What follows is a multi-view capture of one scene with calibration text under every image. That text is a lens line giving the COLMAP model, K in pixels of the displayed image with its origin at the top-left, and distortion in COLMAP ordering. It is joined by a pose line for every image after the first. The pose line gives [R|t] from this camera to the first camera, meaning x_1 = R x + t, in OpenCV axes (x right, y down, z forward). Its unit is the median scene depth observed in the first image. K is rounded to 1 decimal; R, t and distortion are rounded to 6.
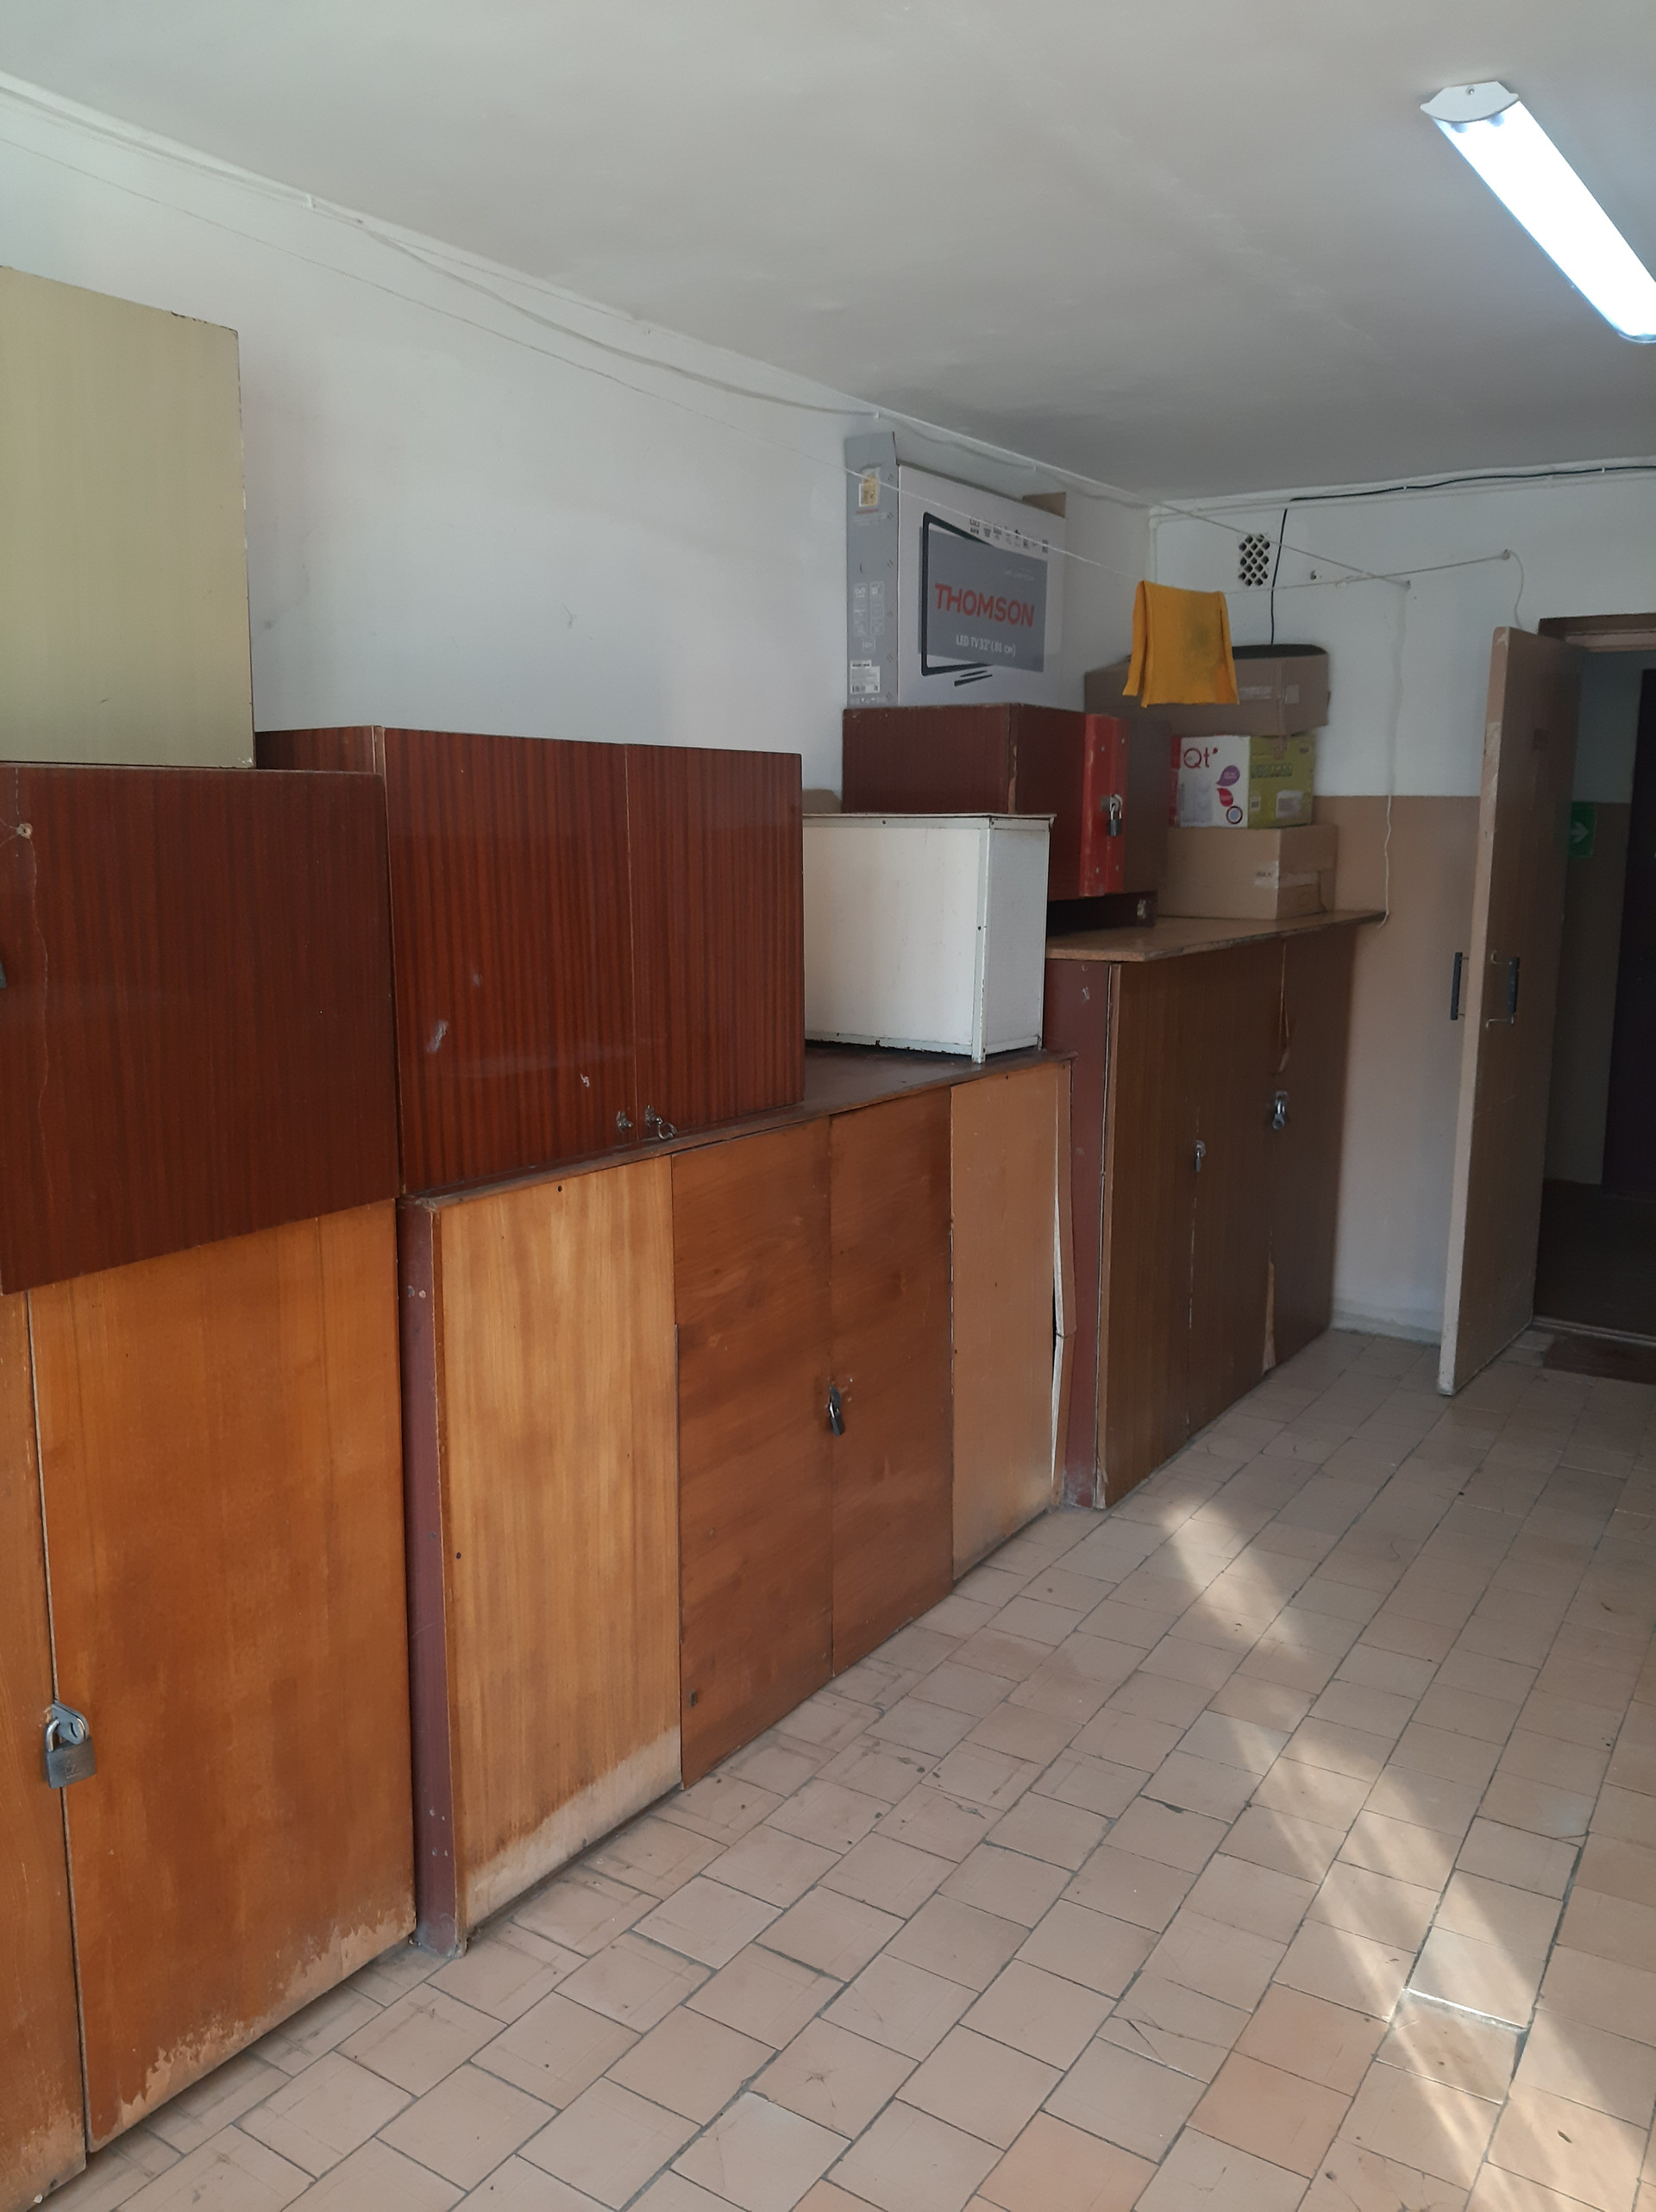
lens RADIAL K [[1734.9, 0, 834.7], [0, 1734.9, 1115.1], [0, 0, 1]] dist [0.005747, -0.006303]
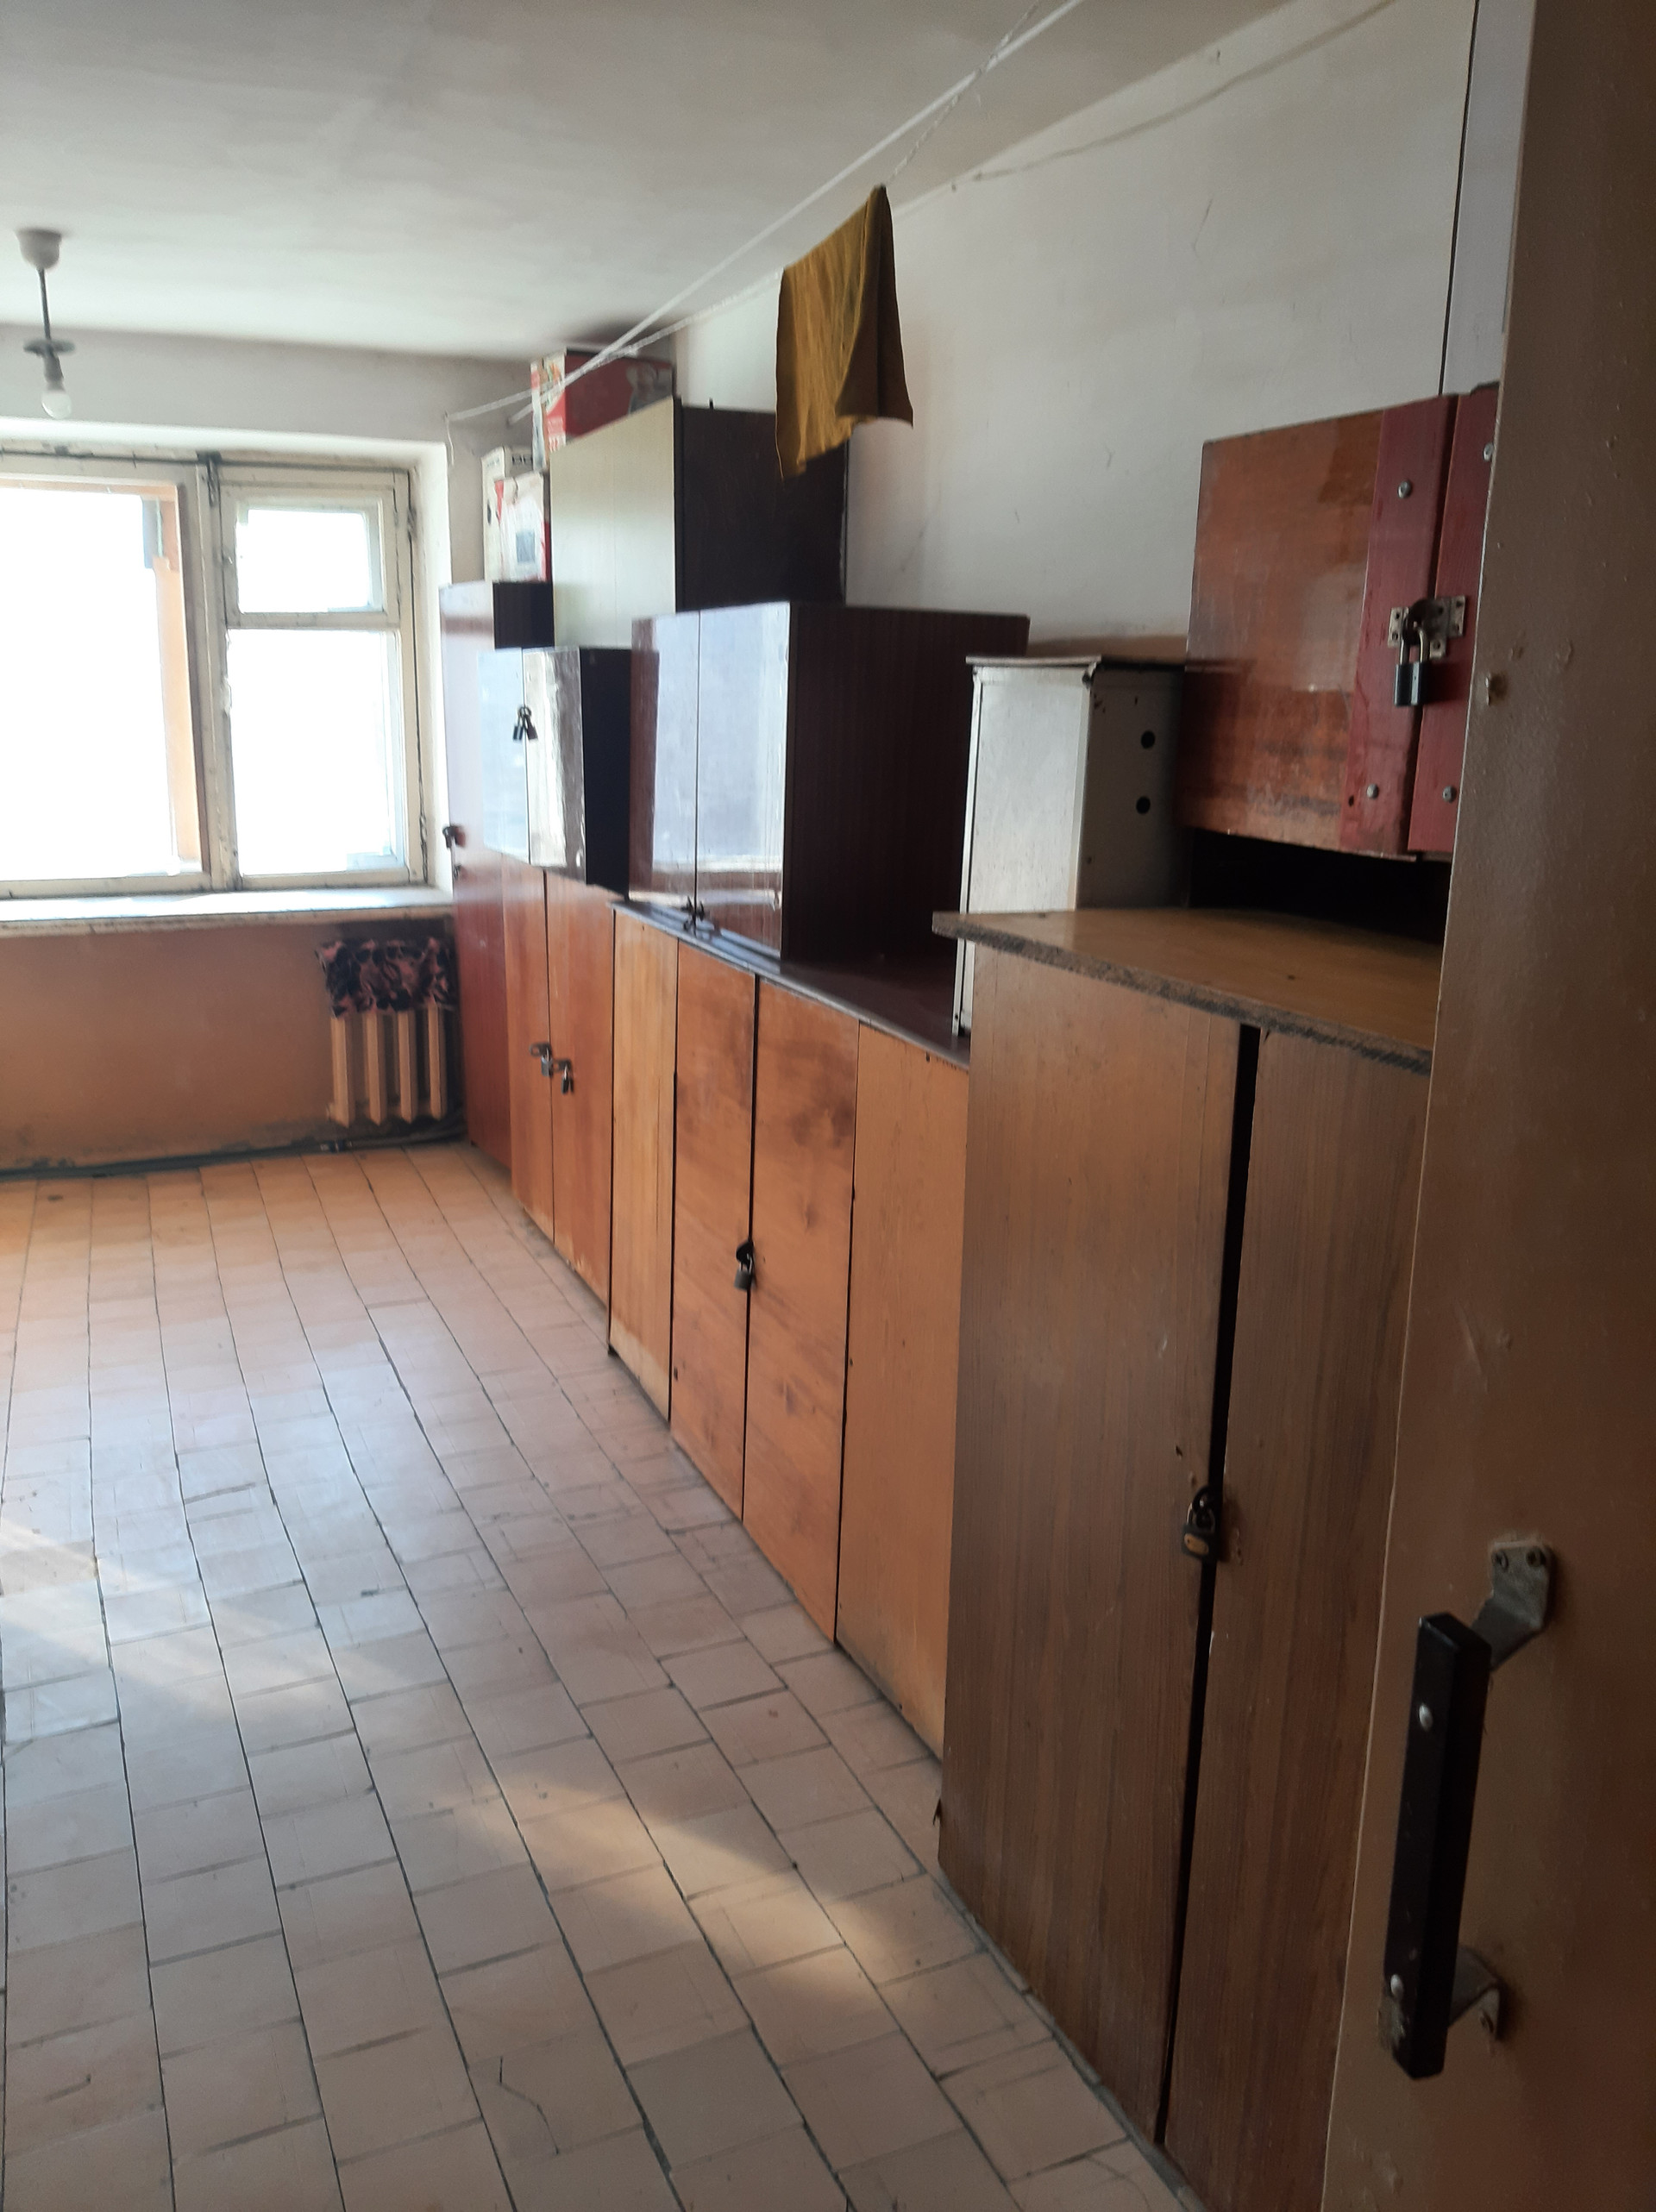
lens RADIAL K [[1734.9, 0, 833.6], [0, 1734.9, 1096.1], [0, 0, 1]] dist [0.005747, -0.006303]
pose [[-0.550876, 0.181637, -0.814582, 0.744204], [-0.162794, 0.933896, 0.318334, -0.242424], [0.818556, 0.307972, -0.484891, 1.441618]]
